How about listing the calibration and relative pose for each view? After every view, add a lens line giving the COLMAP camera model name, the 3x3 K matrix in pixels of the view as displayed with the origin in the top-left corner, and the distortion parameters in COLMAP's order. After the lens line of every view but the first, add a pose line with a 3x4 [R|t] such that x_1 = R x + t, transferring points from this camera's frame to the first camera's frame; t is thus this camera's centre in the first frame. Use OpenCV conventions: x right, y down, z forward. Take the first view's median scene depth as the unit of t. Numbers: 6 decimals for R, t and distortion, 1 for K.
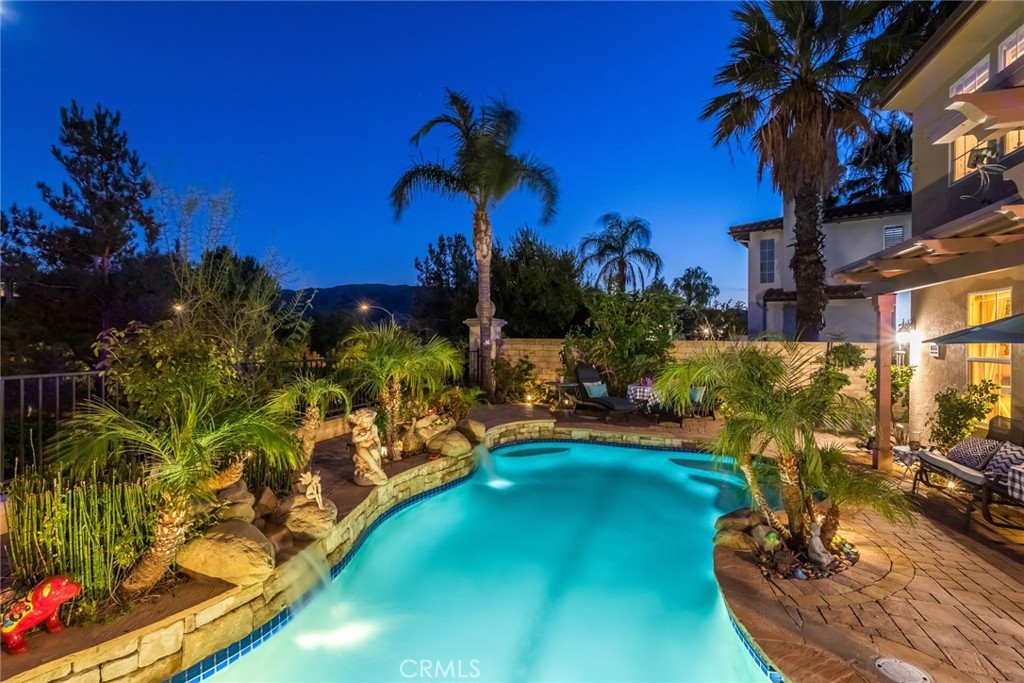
lens RADIAL K [[498.6, 0, 512.8], [0, 498.6, 340.7], [0, 0, 1]] dist [-0.048548, 0.028748]
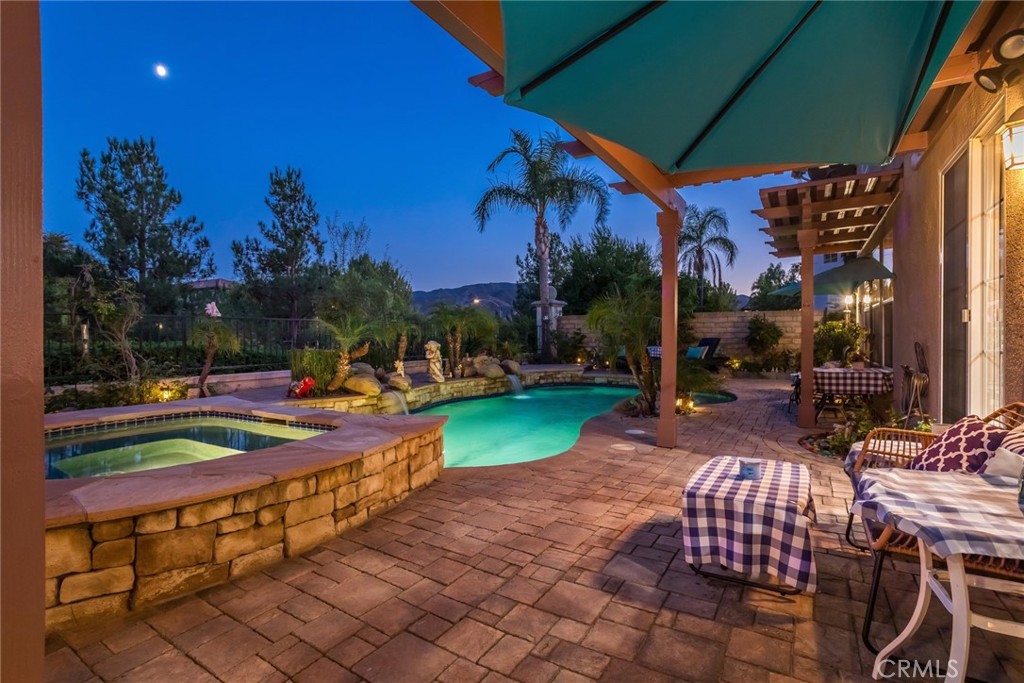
lens RADIAL K [[498.6, 0, 512.1], [0, 498.6, 339.7], [0, 0, 1]] dist [-0.048548, 0.028748]
pose [[0.969157, -0.012040, -0.246150, 0.182781], [0.013358, 0.999904, 0.003687, 0.054438], [0.246082, -0.006862, 0.969225, -0.295605]]
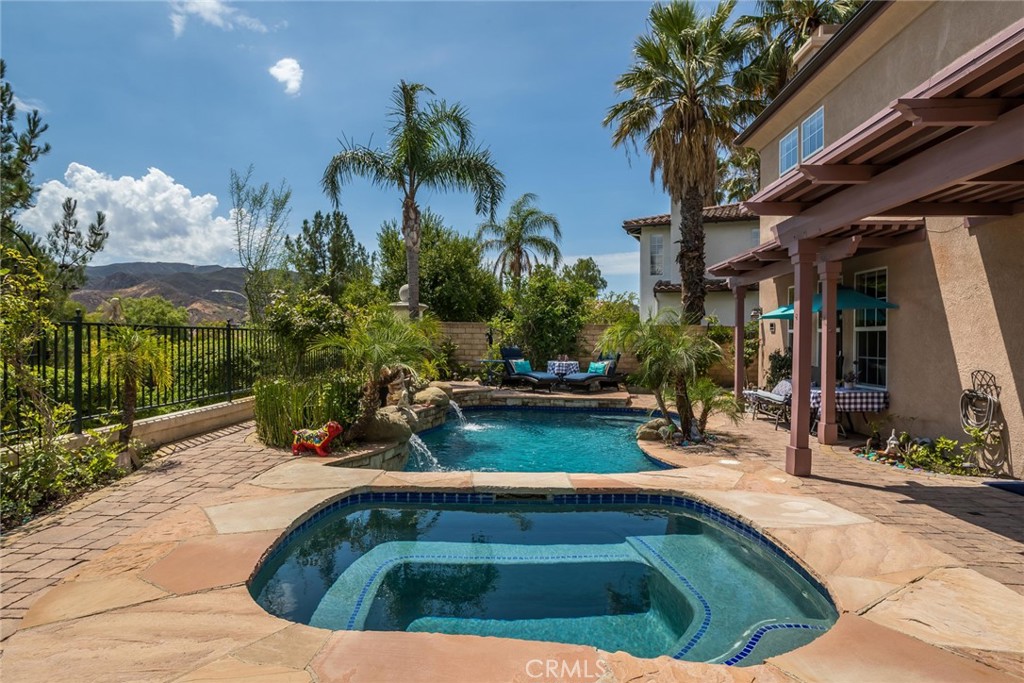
lens RADIAL K [[600.0, 0, 517.8], [0, 600.0, 337.0], [0, 0, 1]] dist [-0.032366, 0.027299]
pose [[0.966995, 0.001904, 0.254790, -0.166593], [-0.000951, 0.999992, -0.003862, 0.033721], [-0.254795, 0.003492, 0.966989, -0.279140]]
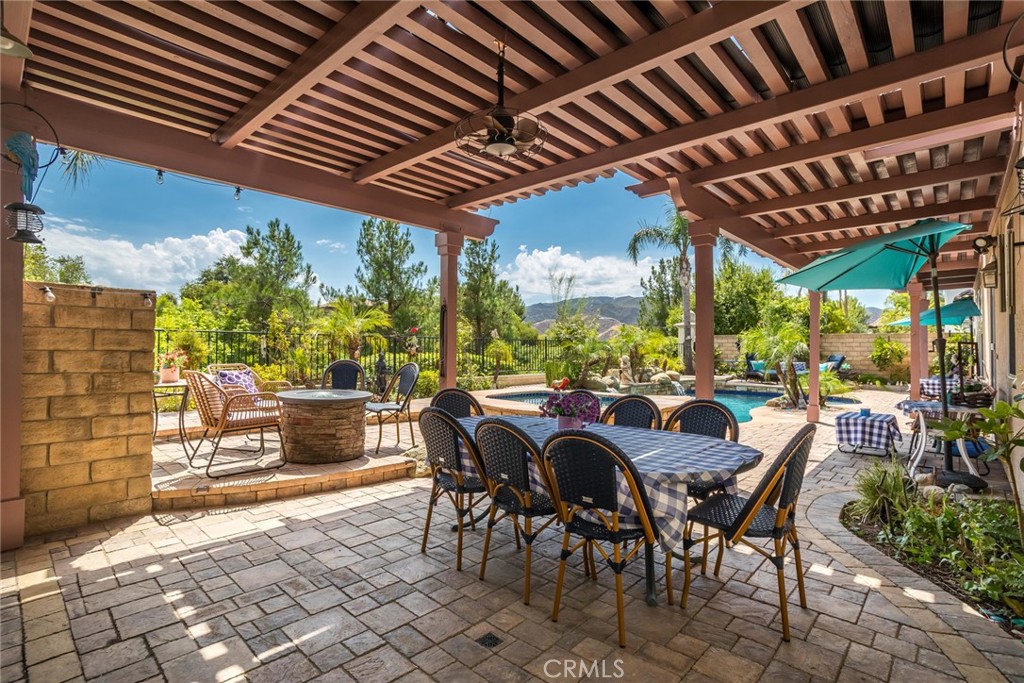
lens RADIAL K [[498.6, 0, 507.3], [0, 498.6, 346.4], [0, 0, 1]] dist [-0.048548, 0.028748]
pose [[0.899377, -0.005903, -0.437133, 0.118892], [0.000737, 0.999928, -0.011988, 0.050286], [0.437173, 0.010460, 0.899317, -0.677559]]
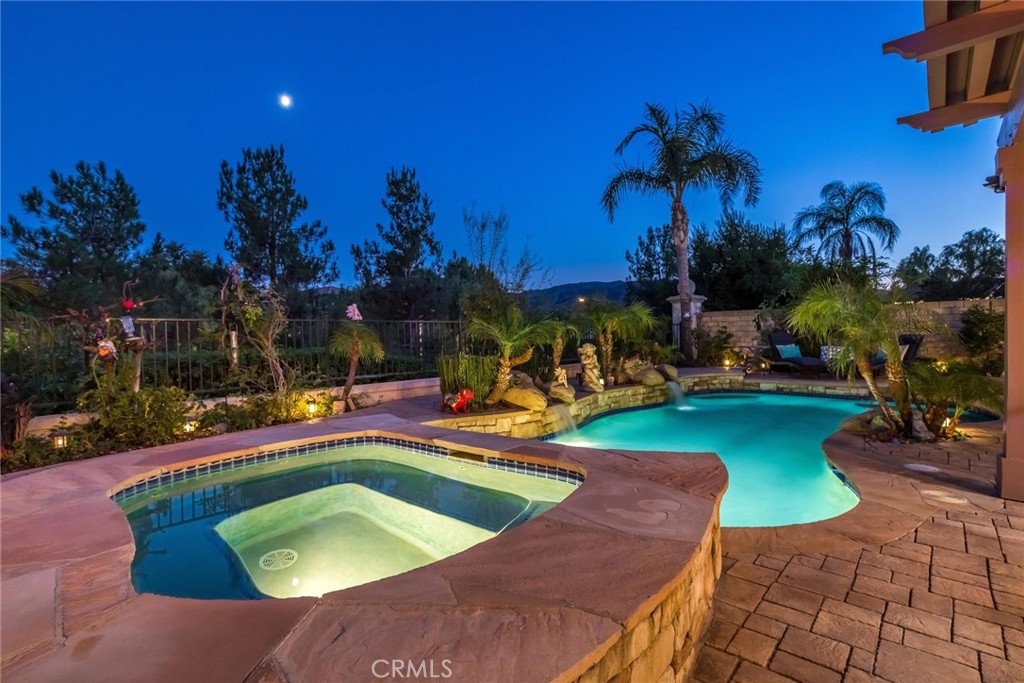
lens RADIAL K [[498.6, 0, 508.2], [0, 498.6, 342.8], [0, 0, 1]] dist [-0.048548, 0.028748]
pose [[0.906031, -0.023487, -0.422559, 0.057491], [0.028309, 0.999586, 0.005140, 0.050173], [0.422263, -0.016620, 0.906321, -0.223610]]
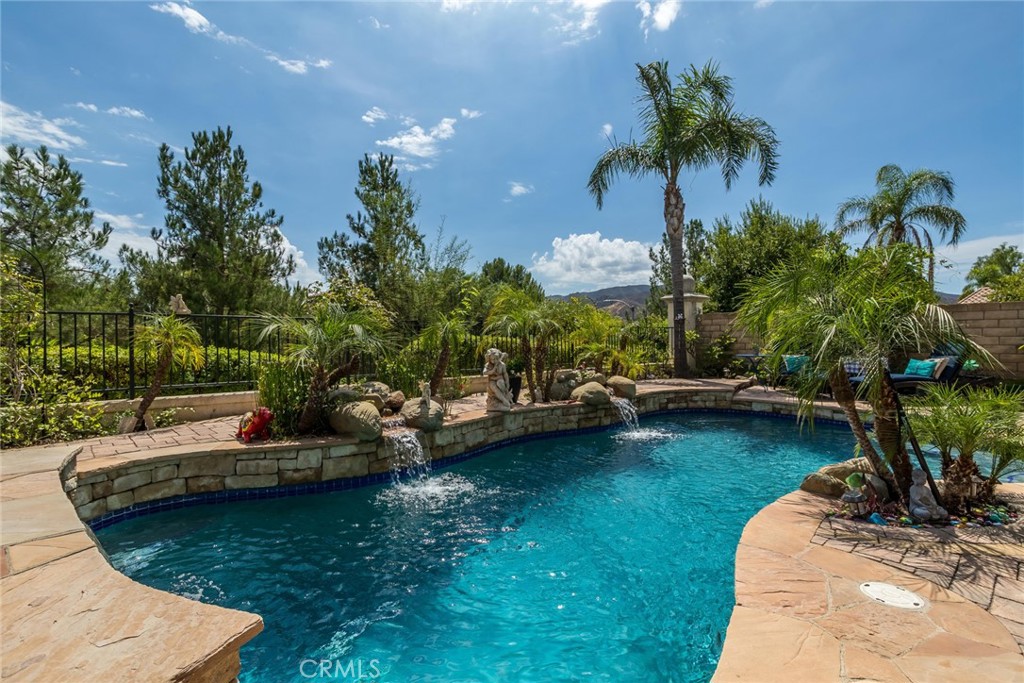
lens RADIAL K [[498.6, 0, 506.1], [0, 498.6, 340.1], [0, 0, 1]] dist [-0.048548, 0.028748]
pose [[0.861365, -0.012142, -0.507841, 0.147721], [0.010449, 0.999926, -0.006186, 0.051790], [0.507878, 0.000022, 0.861429, -0.018699]]
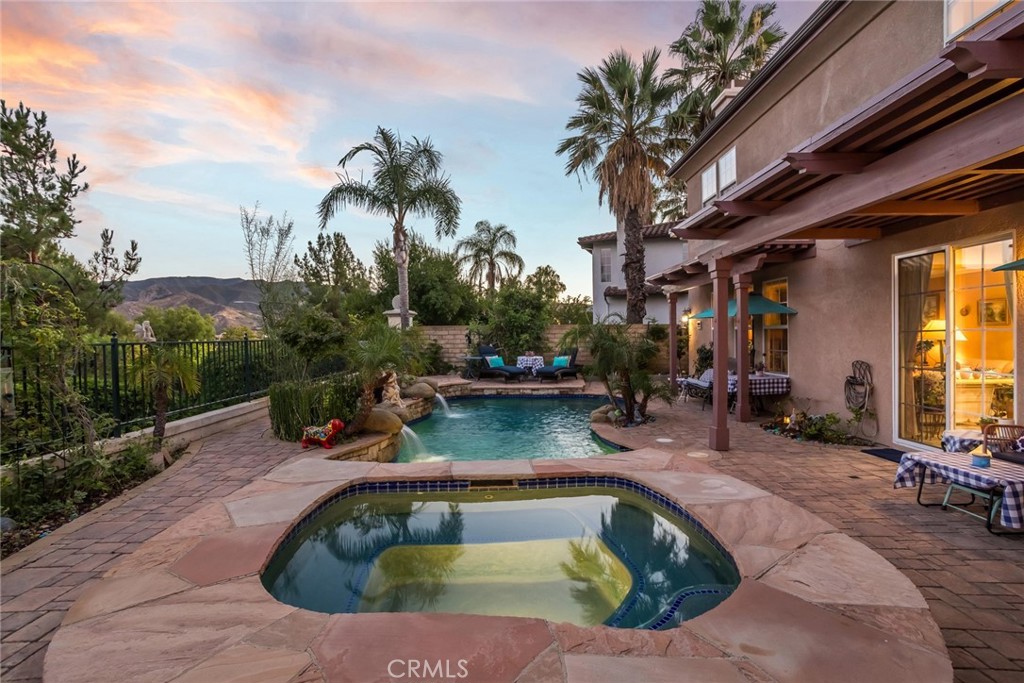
lens RADIAL K [[498.6, 0, 516.2], [0, 498.6, 337.8], [0, 0, 1]] dist [-0.048548, 0.028748]
pose [[0.954596, -0.023398, 0.296982, -0.161382], [0.022240, 0.999726, 0.007275, 0.022433], [-0.297071, -0.000340, 0.954855, -0.282085]]
